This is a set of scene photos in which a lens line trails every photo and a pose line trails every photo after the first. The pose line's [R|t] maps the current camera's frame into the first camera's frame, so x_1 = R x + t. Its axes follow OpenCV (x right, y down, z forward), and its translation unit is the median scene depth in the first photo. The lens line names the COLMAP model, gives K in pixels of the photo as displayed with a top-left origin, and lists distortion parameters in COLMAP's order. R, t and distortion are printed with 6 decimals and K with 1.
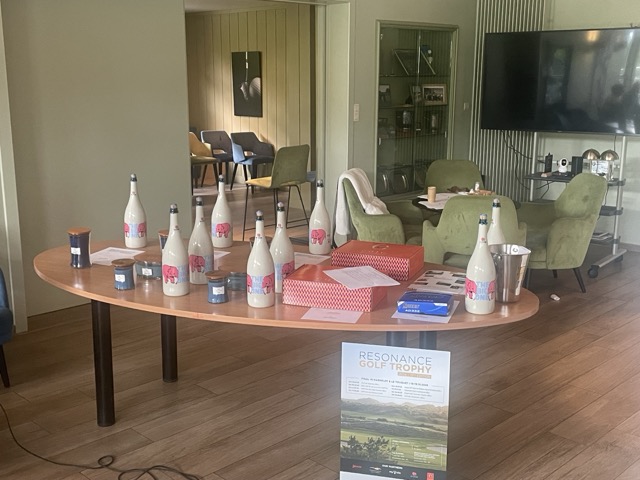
lens RADIAL K [[767.2, 0, 322.3], [0, 767.2, 240.8], [0, 0, 1]] dist [0.024778, 0.014070]
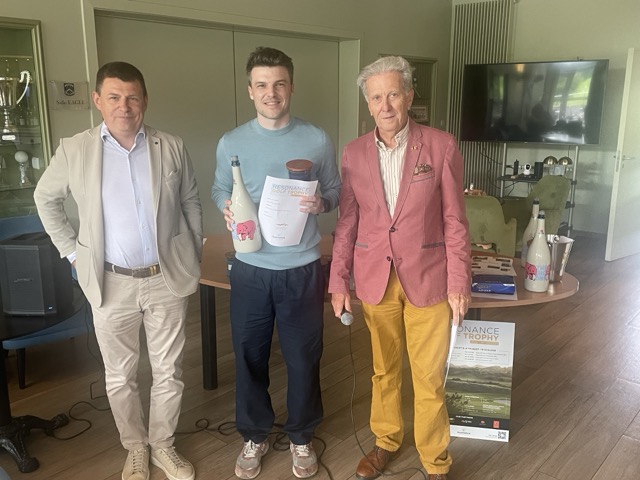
lens RADIAL K [[605.1, 0, 322.4], [0, 605.1, 238.9], [0, 0, 1]] dist [0.000914, -0.002633]
pose [[0.997886, -0.017177, 0.062678, -0.098357], [0.016218, 0.999744, 0.015779, -0.005004], [-0.062933, -0.014729, 0.997909, 0.027725]]
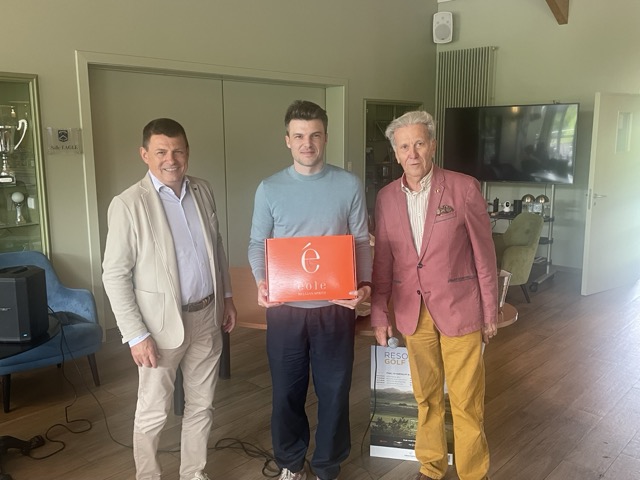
lens RADIAL K [[597.8, 0, 321.0], [0, 597.8, 237.6], [0, 0, 1]] dist [0.015602, -0.012815]
pose [[0.999282, -0.014375, 0.035051, -0.047539], [0.015983, 0.998811, -0.046055, -0.003151], [-0.034348, 0.046582, 0.998324, -0.013276]]
